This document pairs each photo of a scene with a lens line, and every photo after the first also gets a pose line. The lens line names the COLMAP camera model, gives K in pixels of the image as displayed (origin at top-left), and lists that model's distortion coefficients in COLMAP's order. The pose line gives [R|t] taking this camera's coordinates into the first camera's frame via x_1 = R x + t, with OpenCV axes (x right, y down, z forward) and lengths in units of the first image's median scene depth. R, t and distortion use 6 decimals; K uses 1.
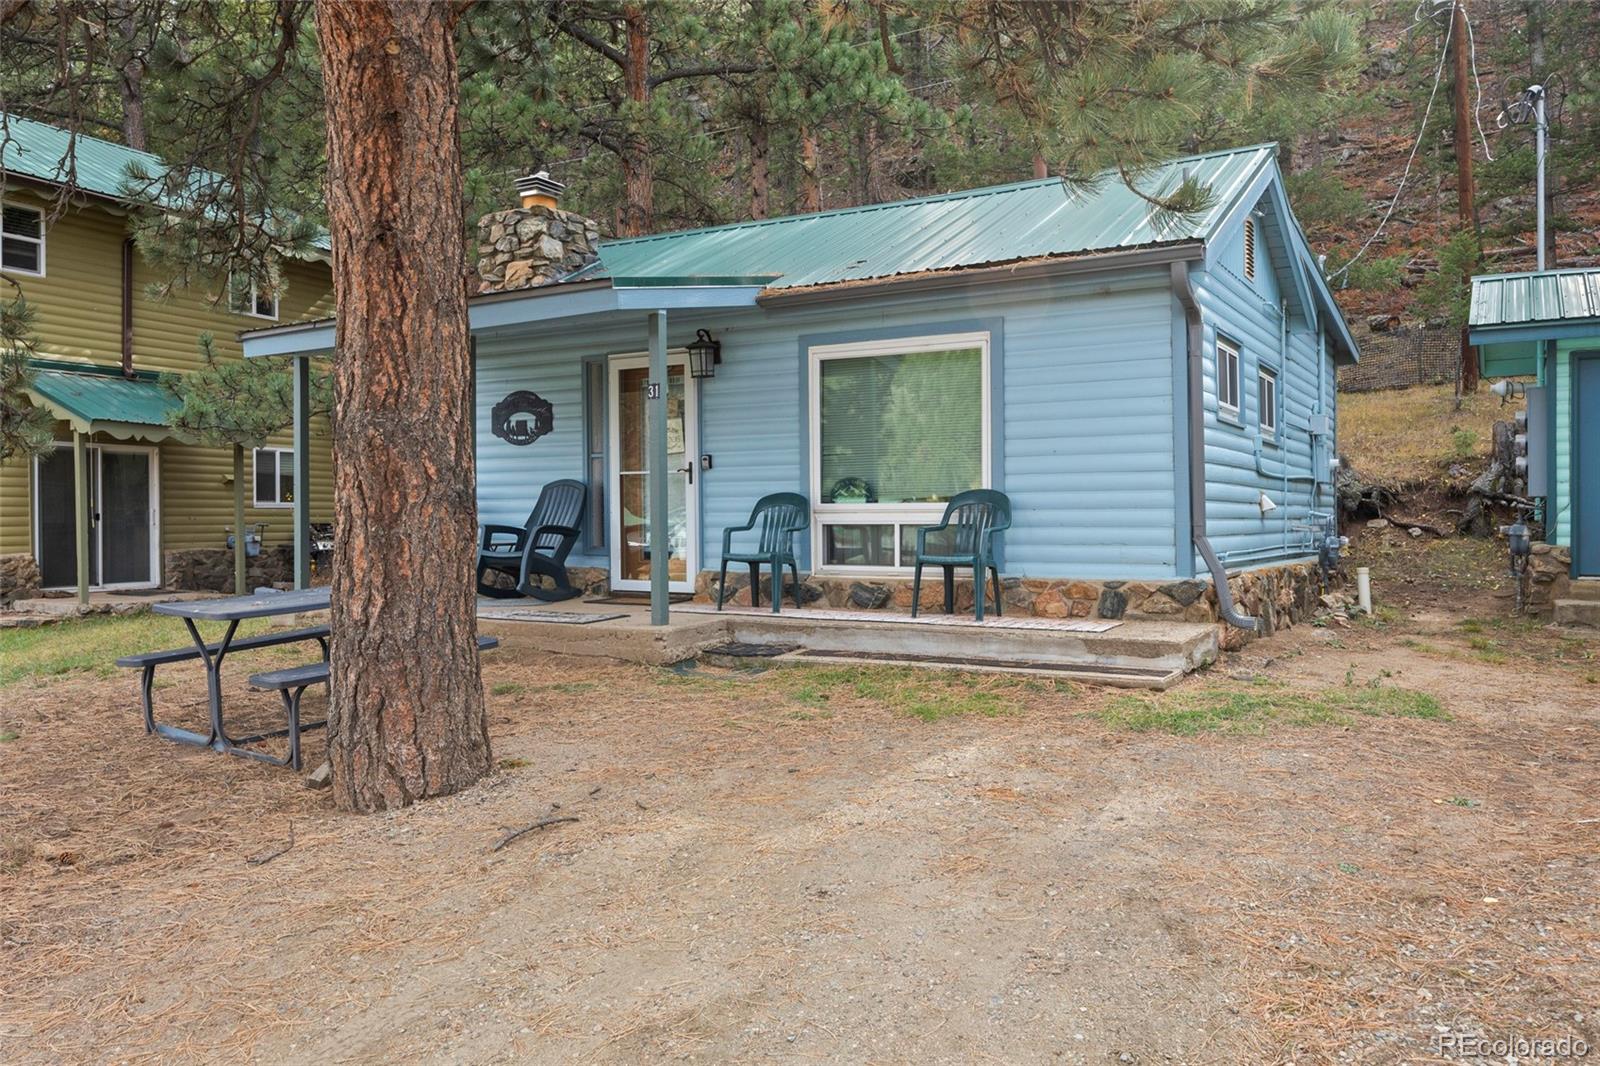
lens RADIAL K [[1208.2, 0, 807.0], [0, 1208.2, 529.1], [0, 0, 1]] dist [0.004278, -0.006333]
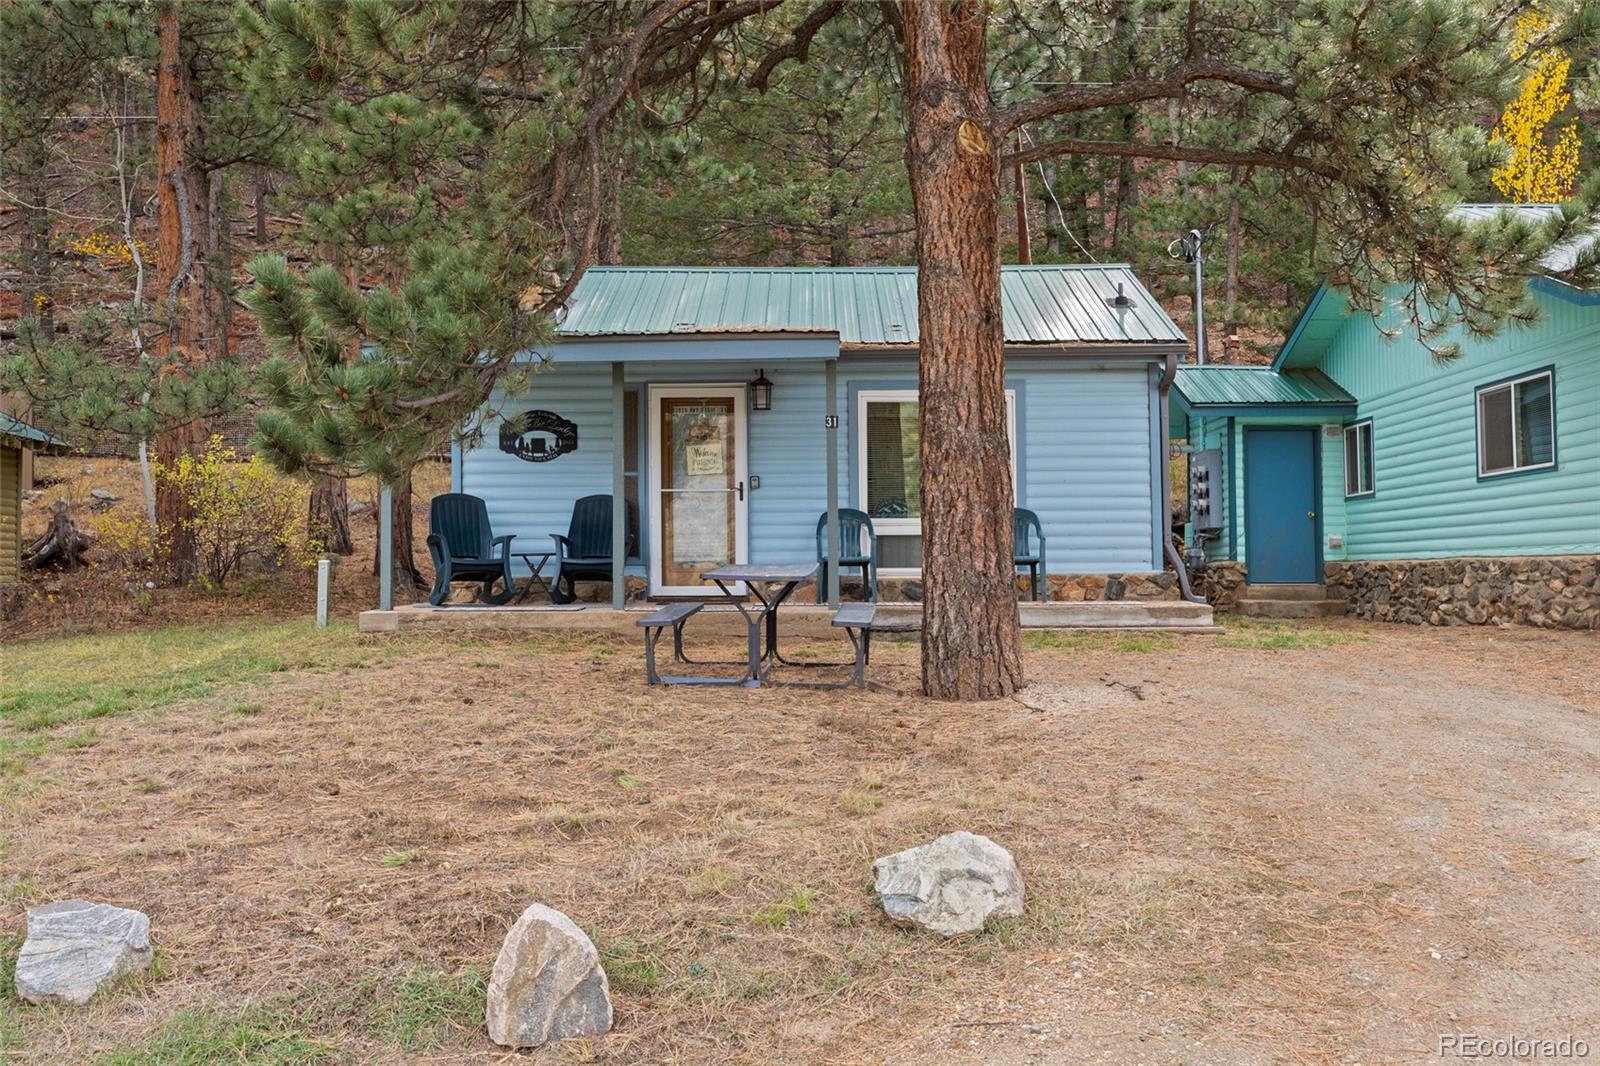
lens RADIAL K [[1447.2, 0, 797.9], [0, 1447.2, 536.7], [0, 0, 1]] dist [0.000069, 0.006781]
pose [[0.863341, 0.013192, 0.504448, -0.804129], [0.007401, 0.999220, -0.038798, 0.054948], [-0.504566, 0.037229, 0.862570, -0.235973]]
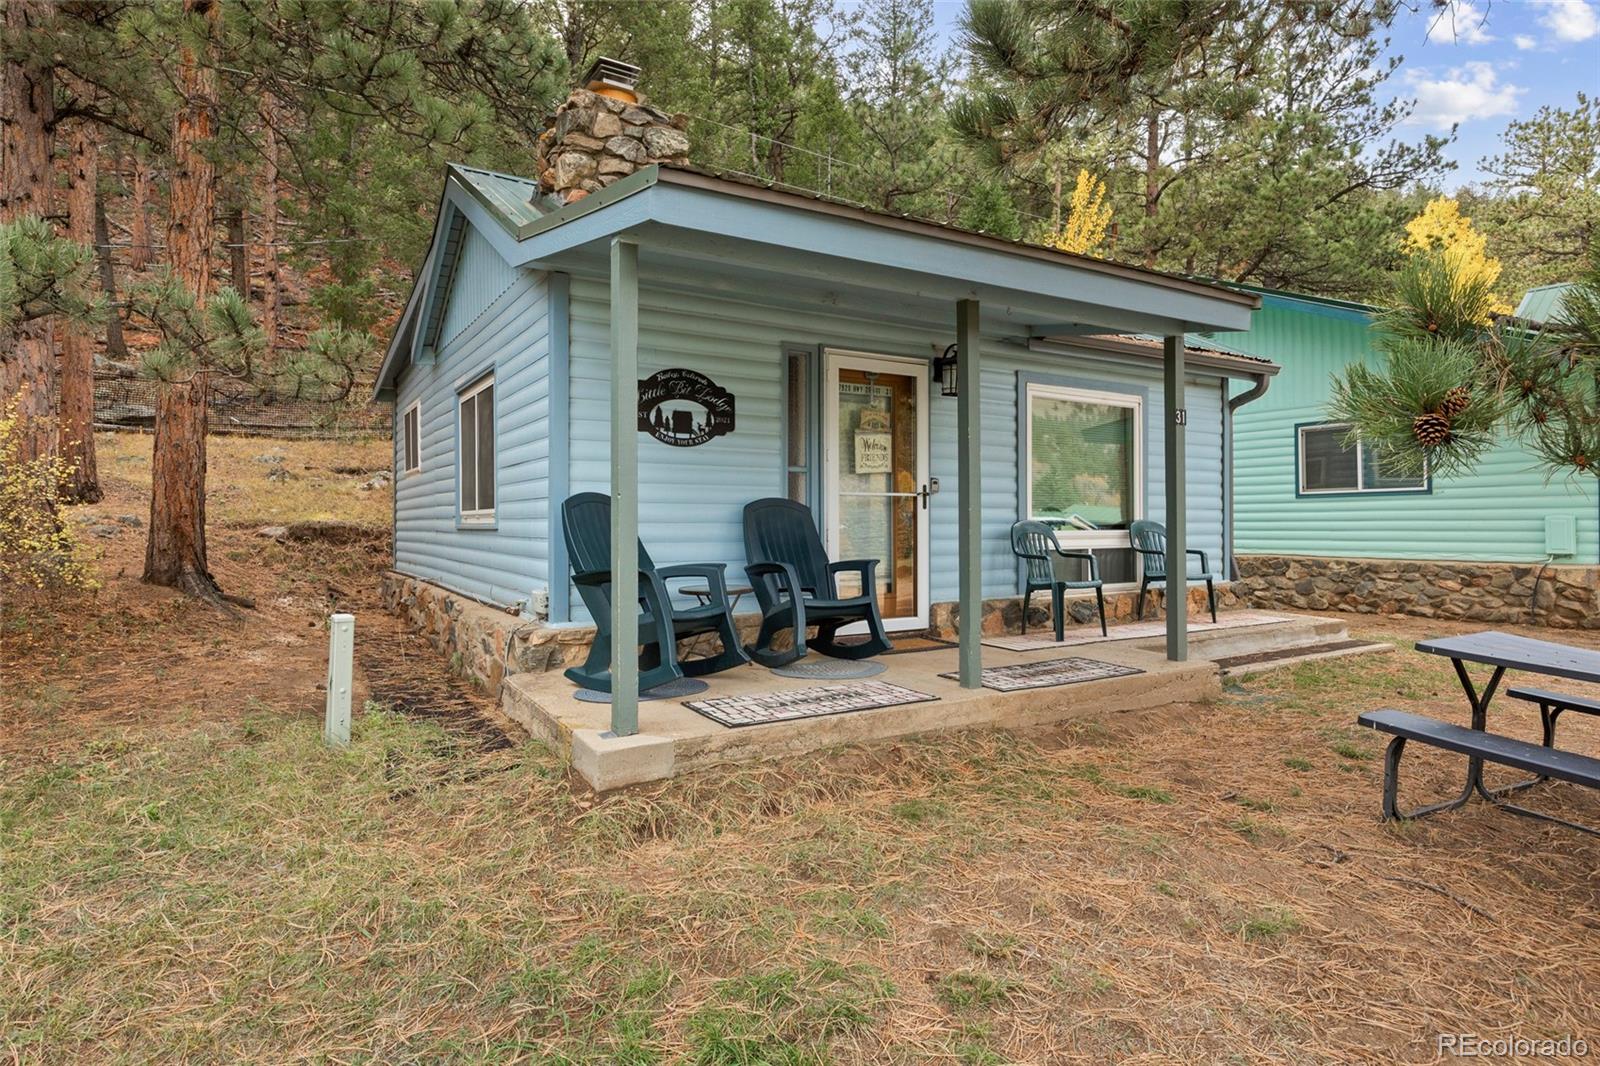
lens RADIAL K [[870.7, 0, 795.0], [0, 870.7, 518.6], [0, 0, 1]] dist [-0.003172, -0.001096]
pose [[0.460666, 0.007284, 0.887544, -0.779055], [0.010061, 0.999859, -0.013428, -0.023885], [-0.887516, 0.015115, 0.460528, 0.844781]]
